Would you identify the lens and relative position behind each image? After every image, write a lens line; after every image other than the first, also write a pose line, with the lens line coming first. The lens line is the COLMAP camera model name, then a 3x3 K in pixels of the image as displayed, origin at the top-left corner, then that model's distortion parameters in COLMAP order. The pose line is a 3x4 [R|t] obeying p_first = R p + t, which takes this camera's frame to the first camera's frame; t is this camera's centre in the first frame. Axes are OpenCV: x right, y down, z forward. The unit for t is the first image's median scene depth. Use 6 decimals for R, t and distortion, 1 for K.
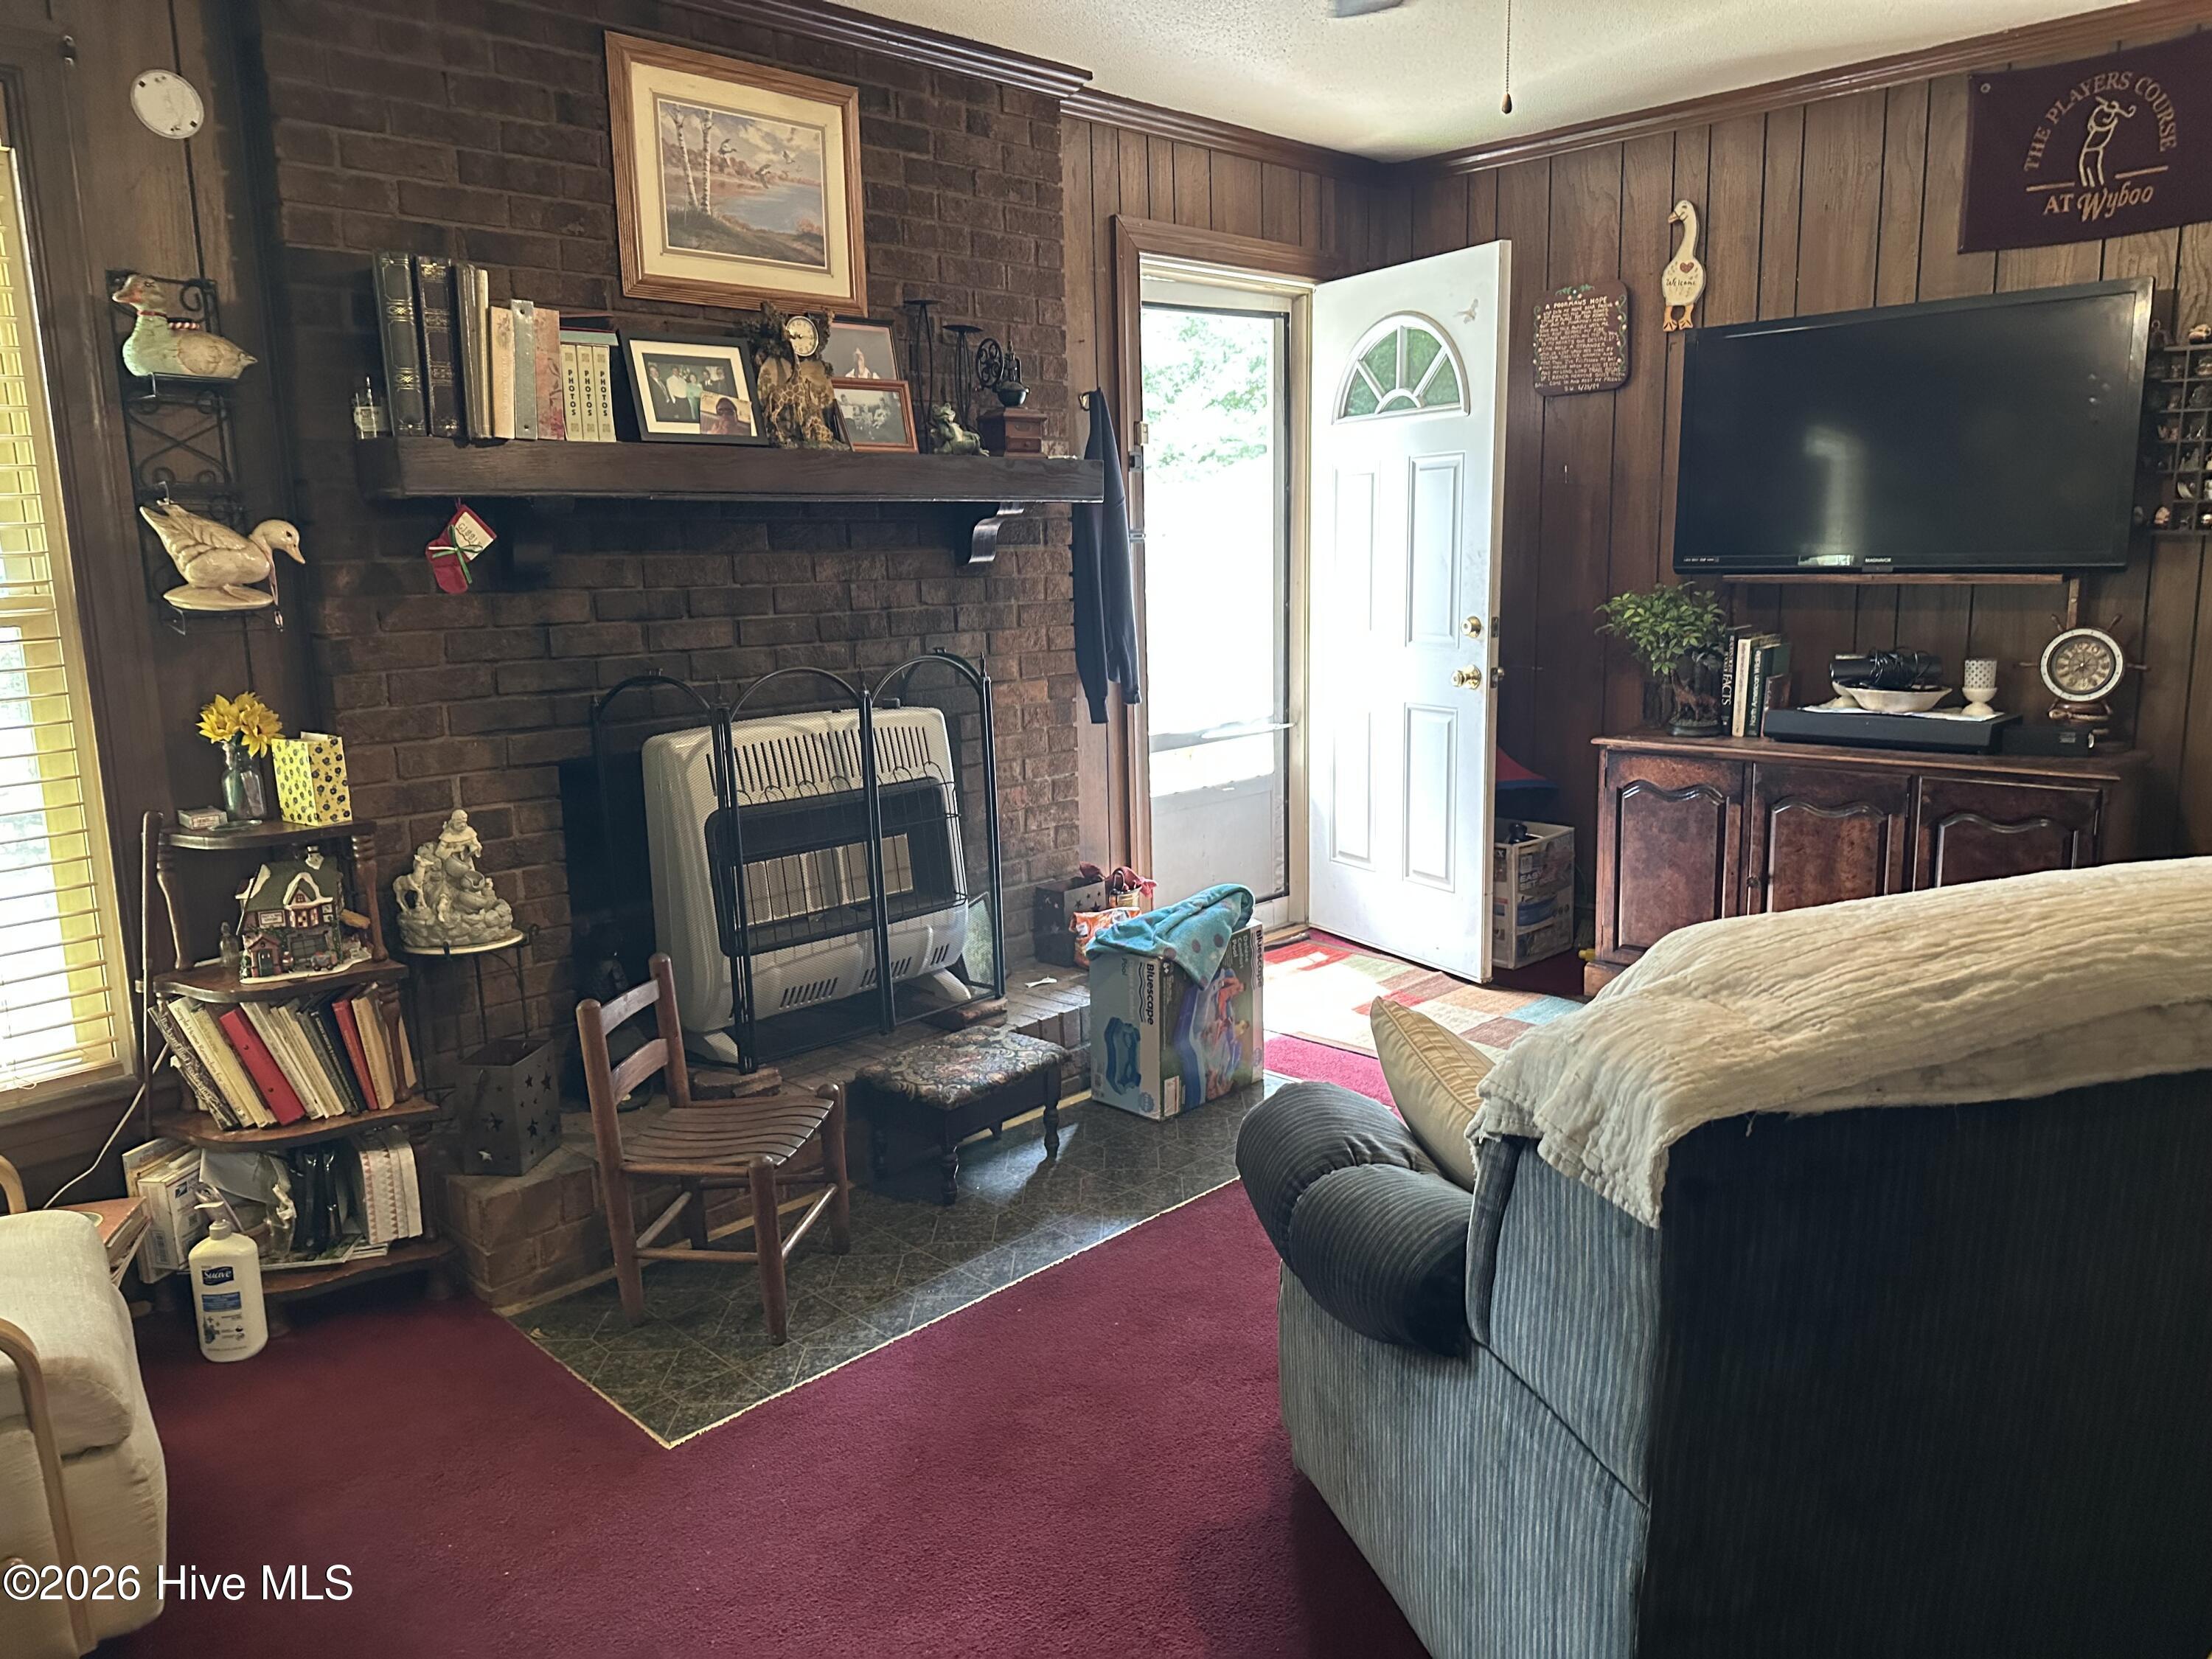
lens RADIAL K [[1526.2, 0, 1106.0], [0, 1526.2, 829.5], [0, 0, 1]] dist [0.133947, -0.274910]
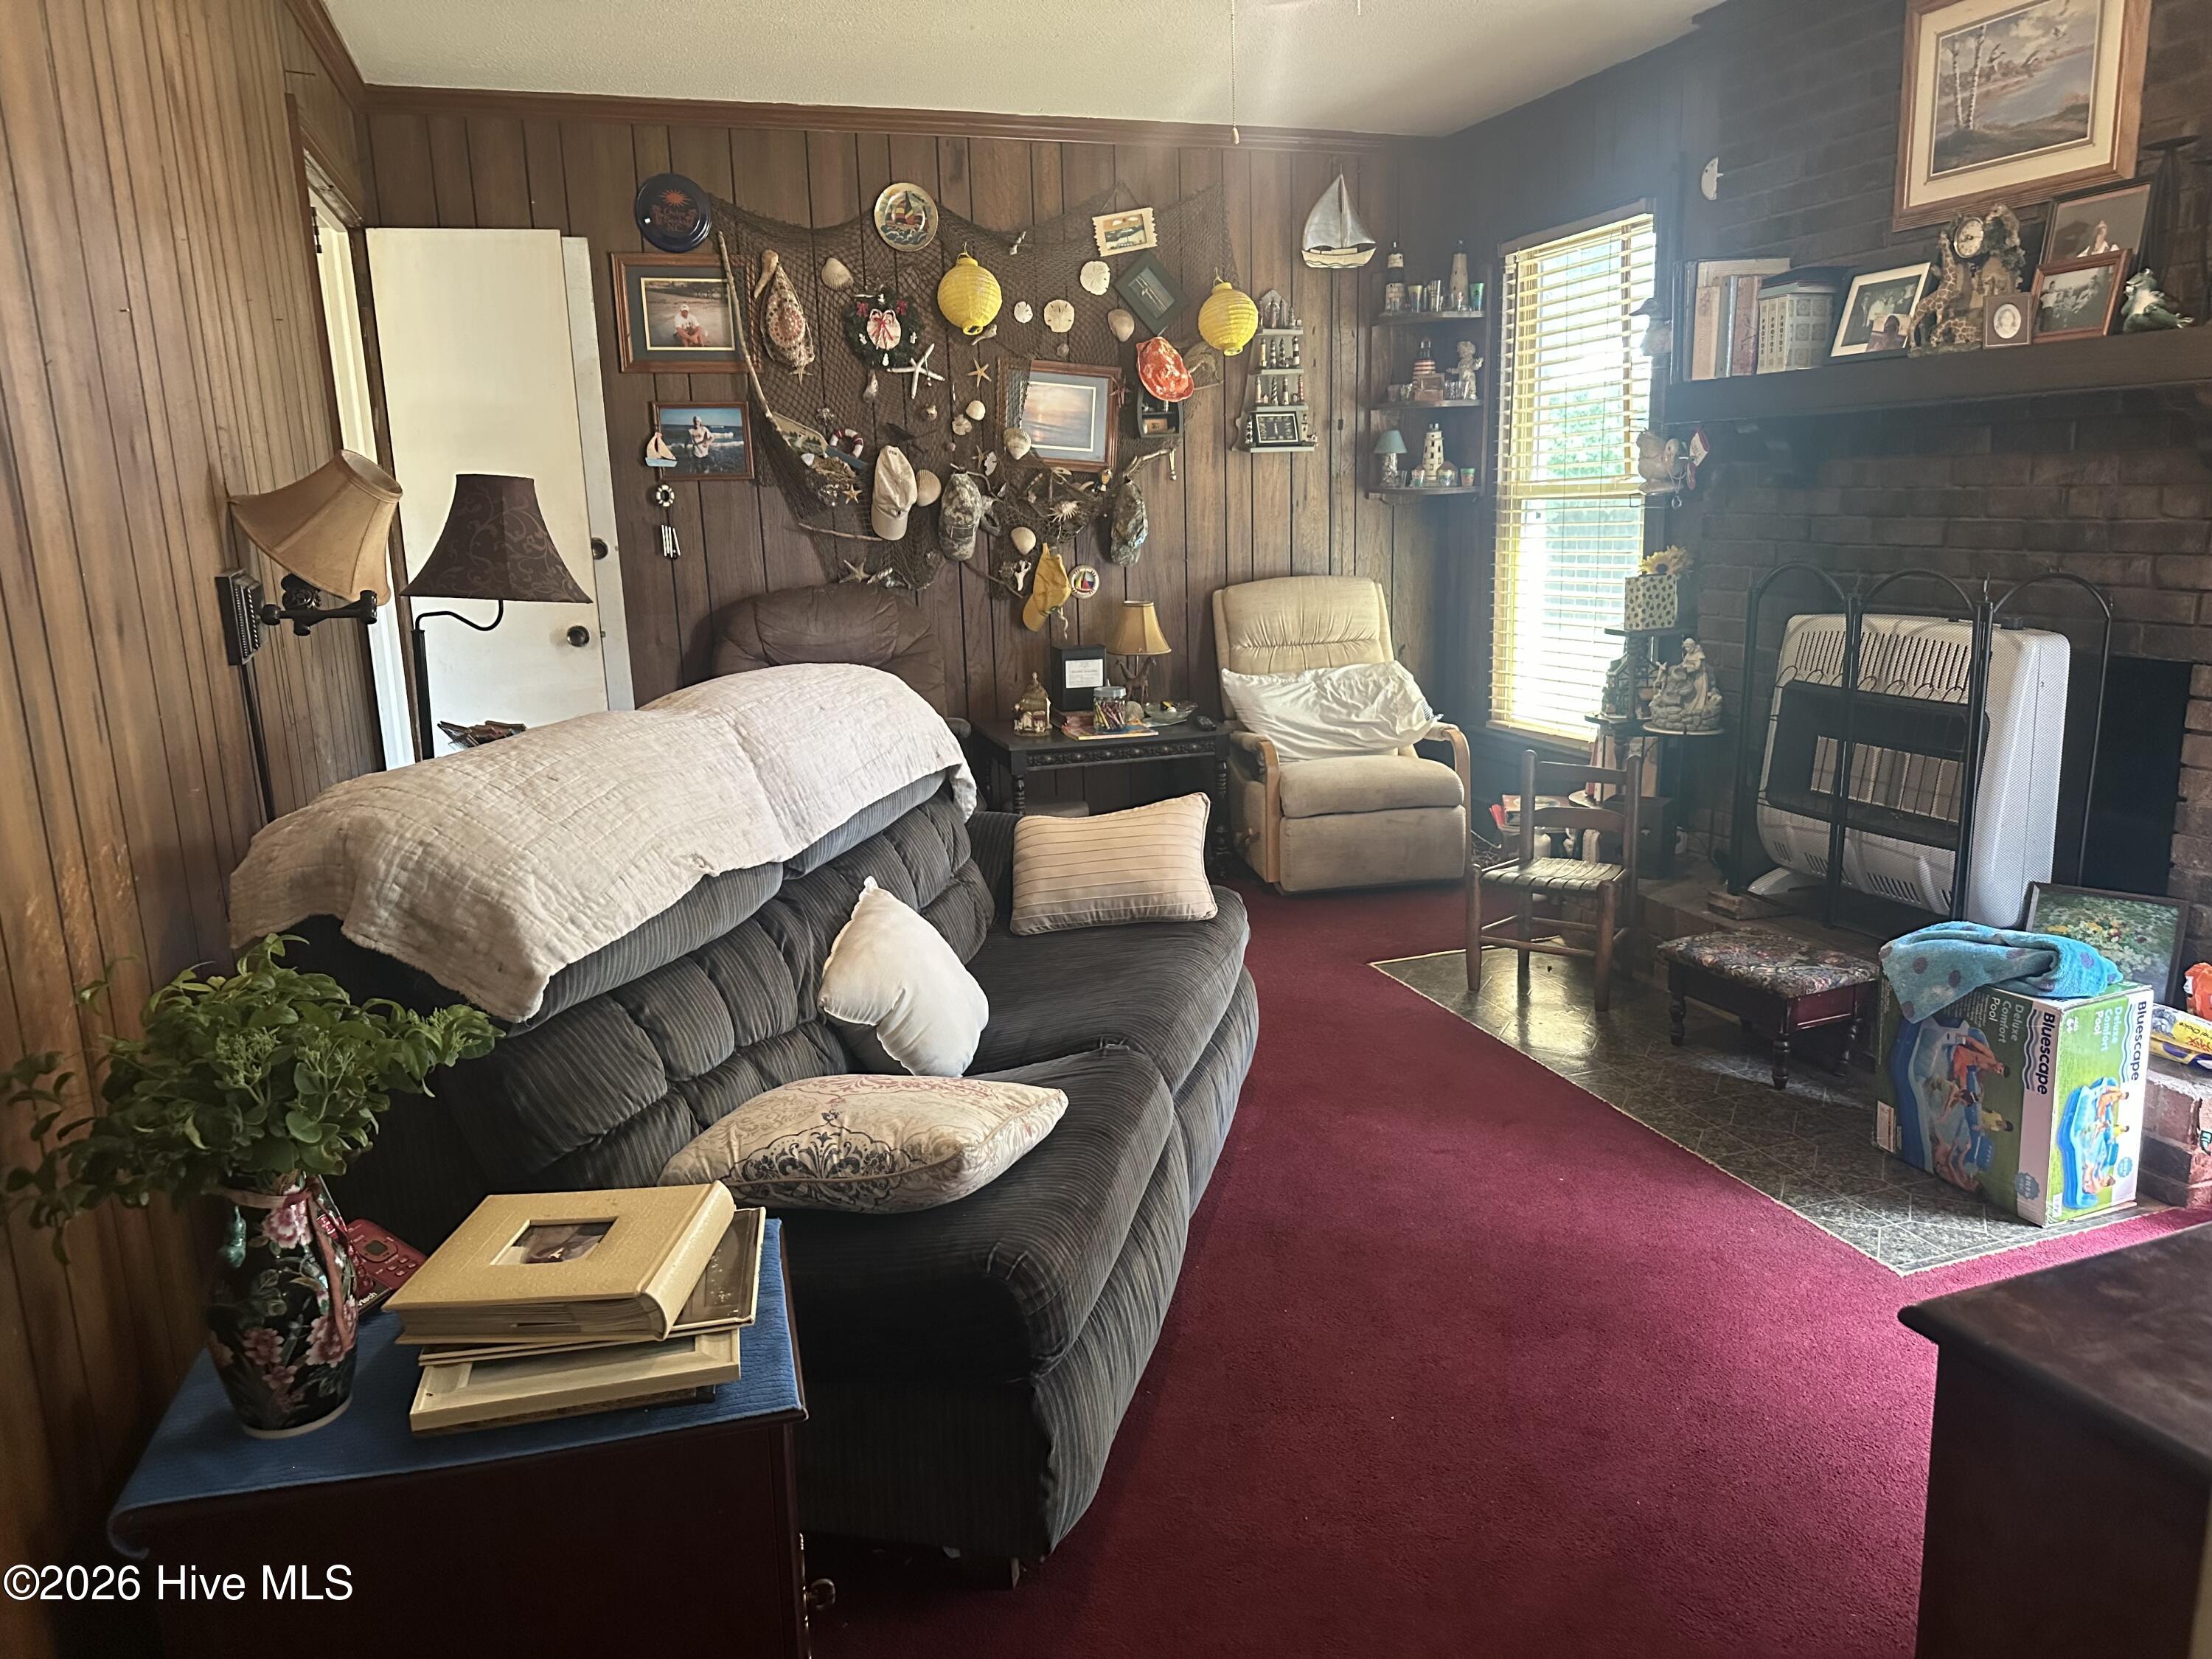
lens RADIAL K [[1551.2, 0, 1106.0], [0, 1551.2, 829.5], [0, 0, 1]] dist [0.001942, -0.002950]
pose [[-0.443789, 0.232733, -0.865382, 0.959944], [-0.119546, 0.941680, 0.314559, -0.200212], [0.888122, 0.243051, -0.390085, 0.949784]]
